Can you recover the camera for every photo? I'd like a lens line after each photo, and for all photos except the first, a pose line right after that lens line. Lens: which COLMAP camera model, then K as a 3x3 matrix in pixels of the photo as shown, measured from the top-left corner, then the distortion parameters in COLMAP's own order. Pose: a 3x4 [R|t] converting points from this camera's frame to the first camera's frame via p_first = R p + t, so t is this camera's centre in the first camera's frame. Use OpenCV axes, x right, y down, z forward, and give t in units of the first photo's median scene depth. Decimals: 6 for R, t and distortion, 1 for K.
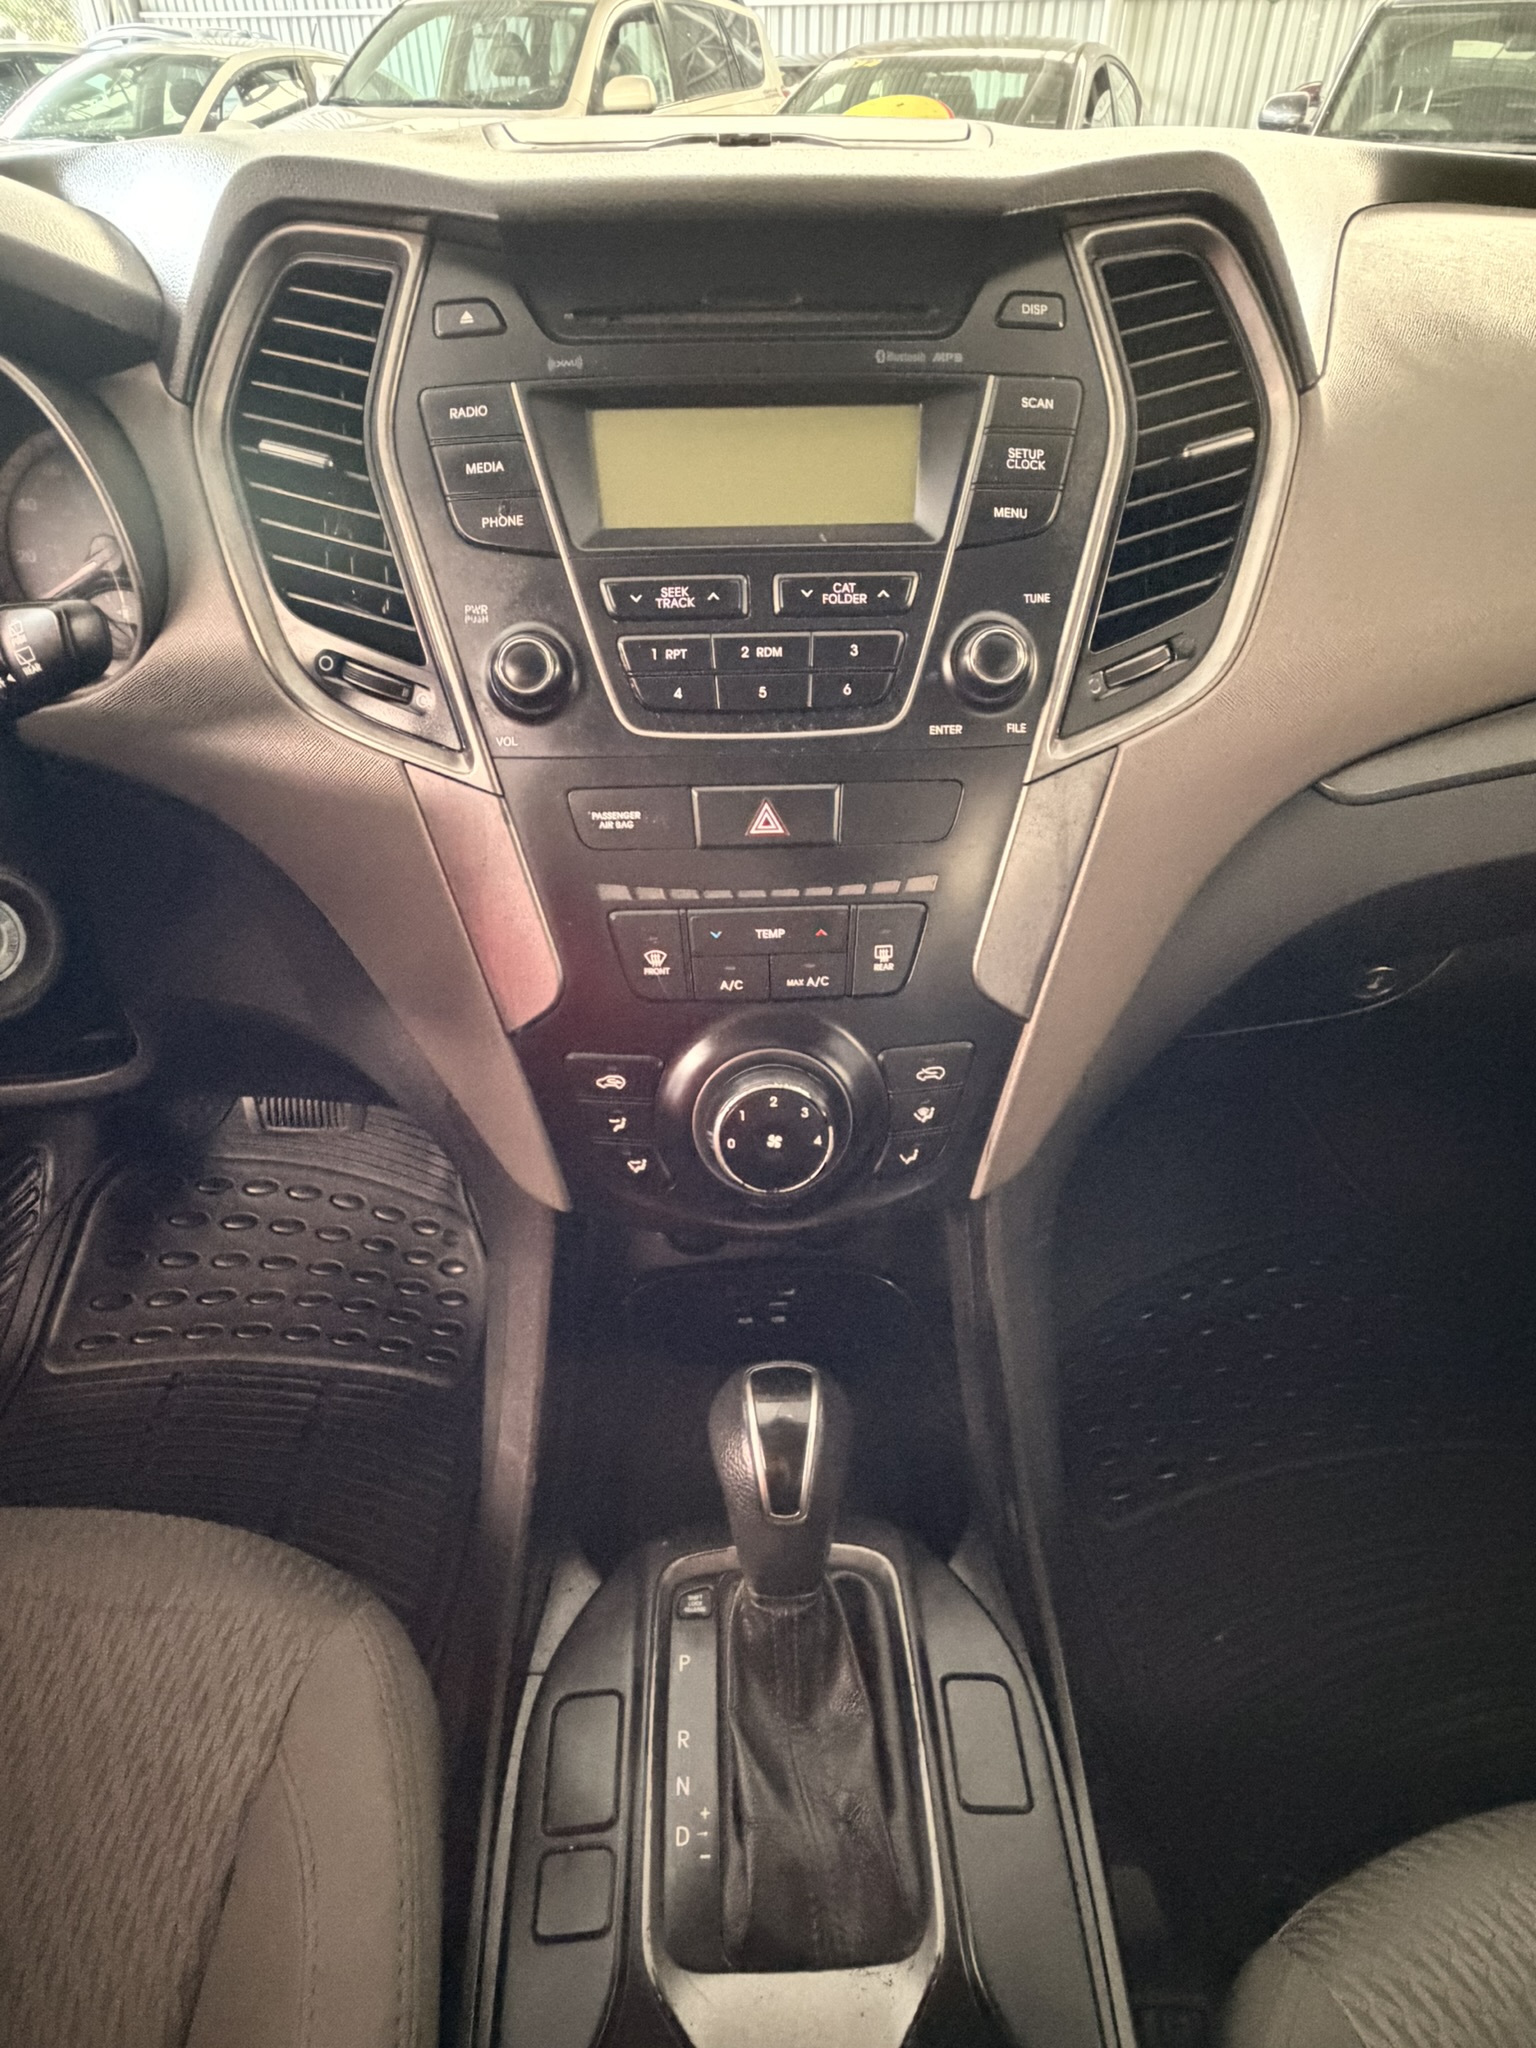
lens RADIAL K [[1157.8, 0, 768.0], [0, 1157.8, 1024.0], [0, 0, 1]] dist [-0.021256, 0.000022]
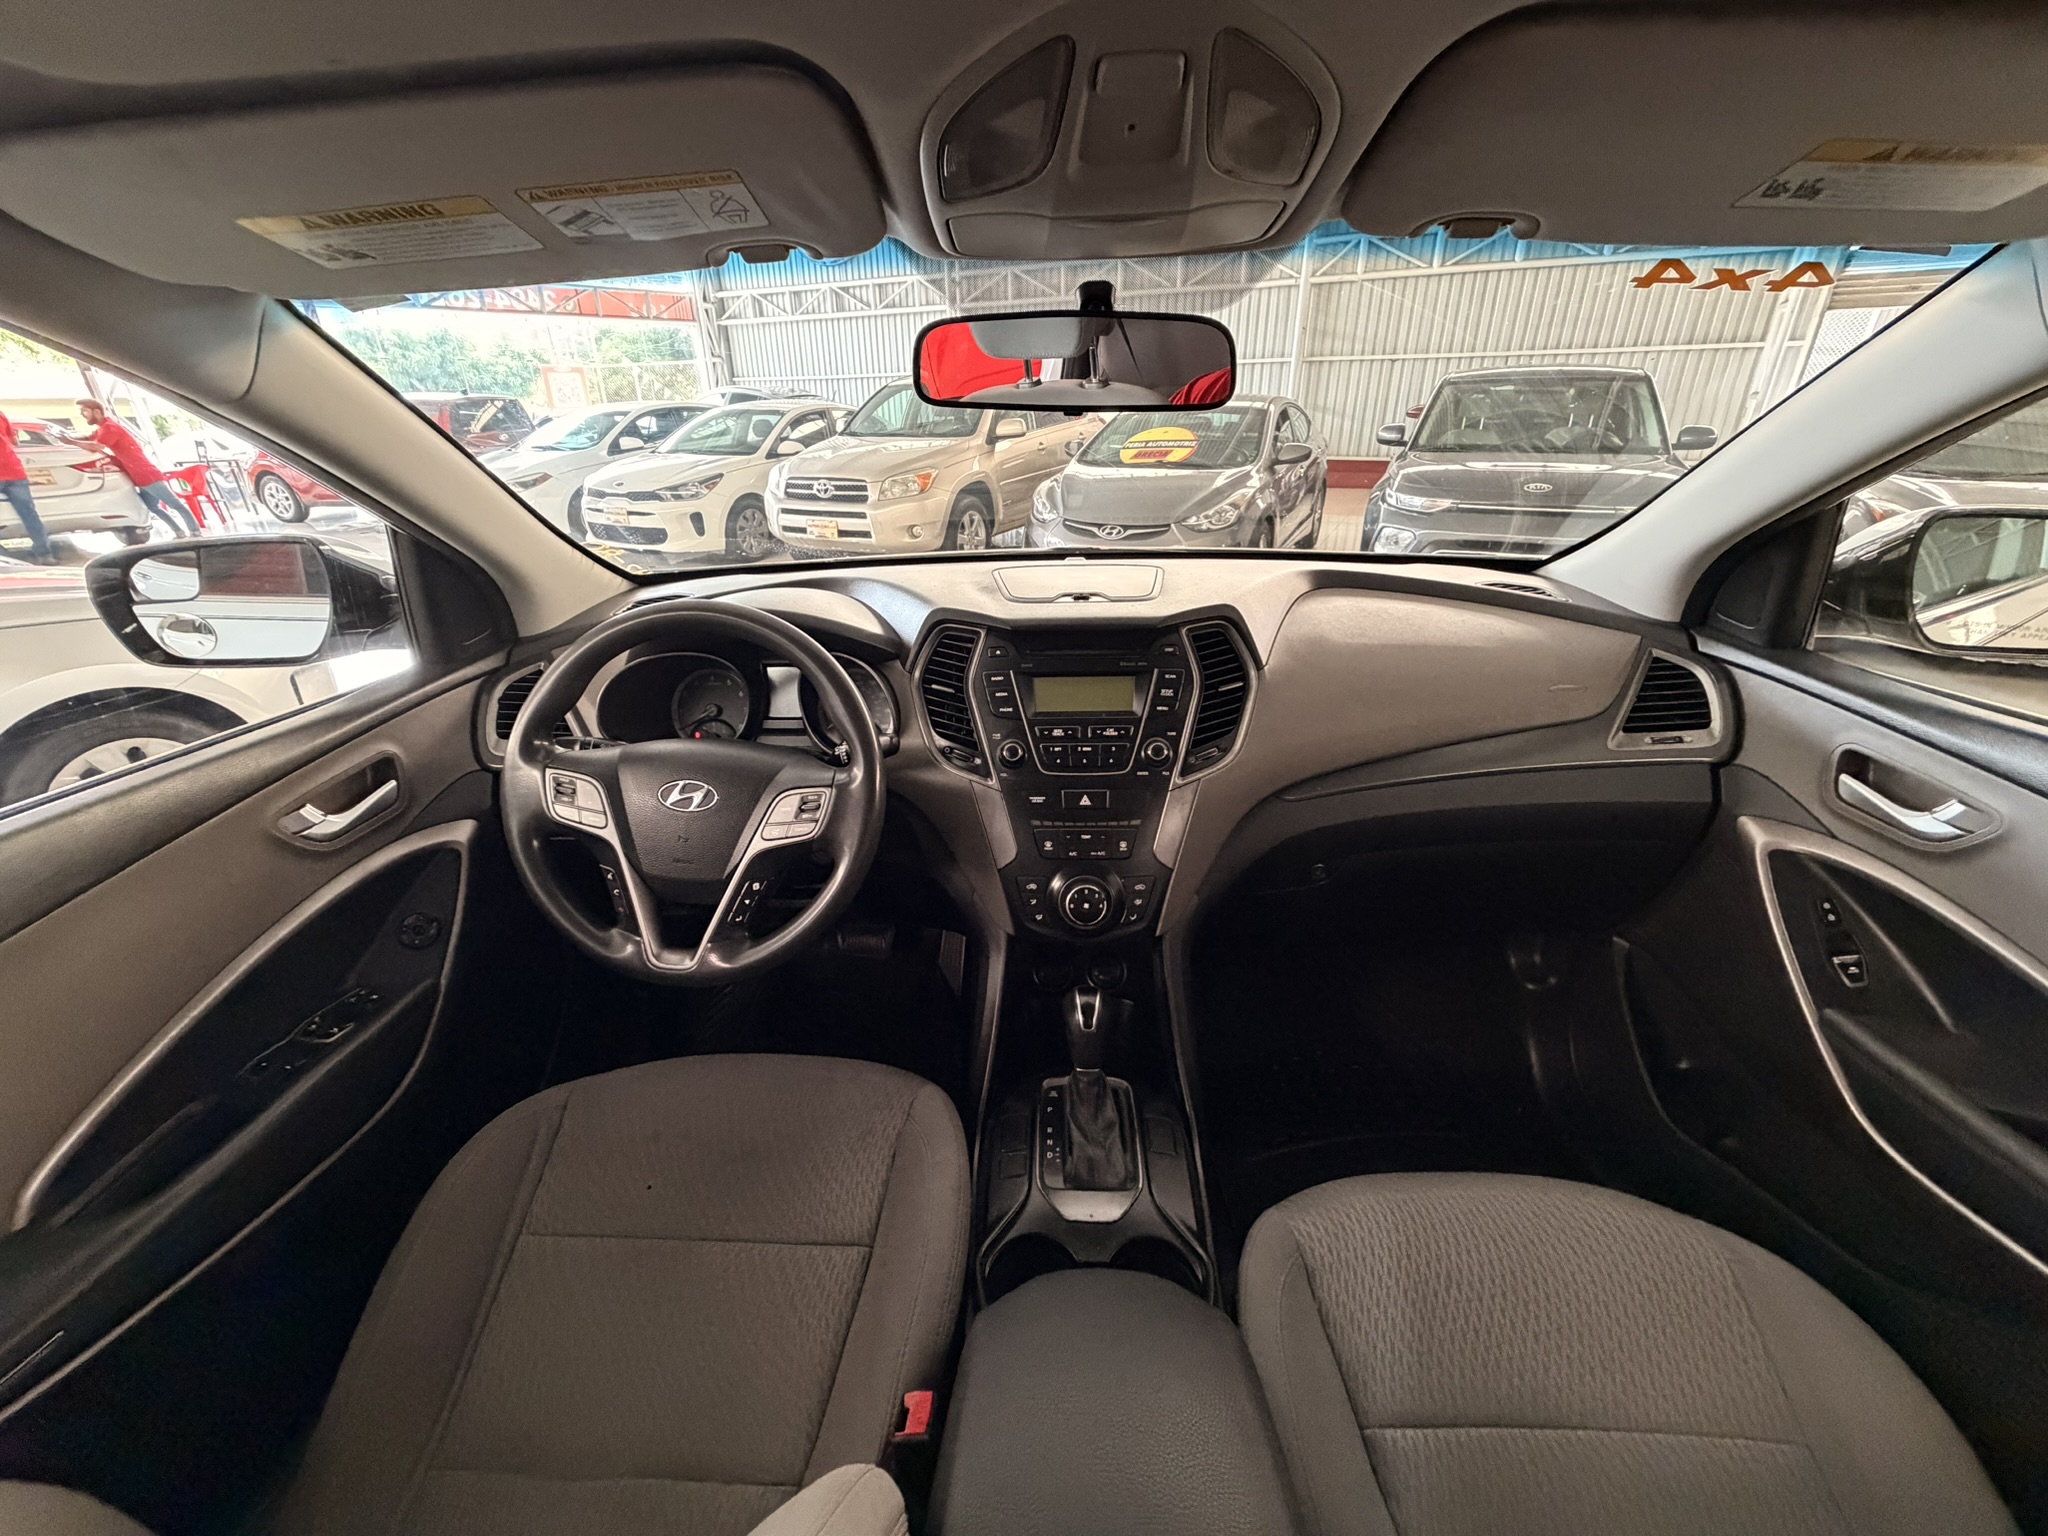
lens RADIAL K [[813.6, 0, 1024.0], [0, 813.6, 768.0], [0, 0, 1]] dist [0.000442, -0.000119]
pose [[0.997106, 0.014582, -0.074616, -0.003455], [-0.033638, 0.964760, -0.260971, 0.313534], [0.068181, 0.262726, 0.962459, -1.133450]]
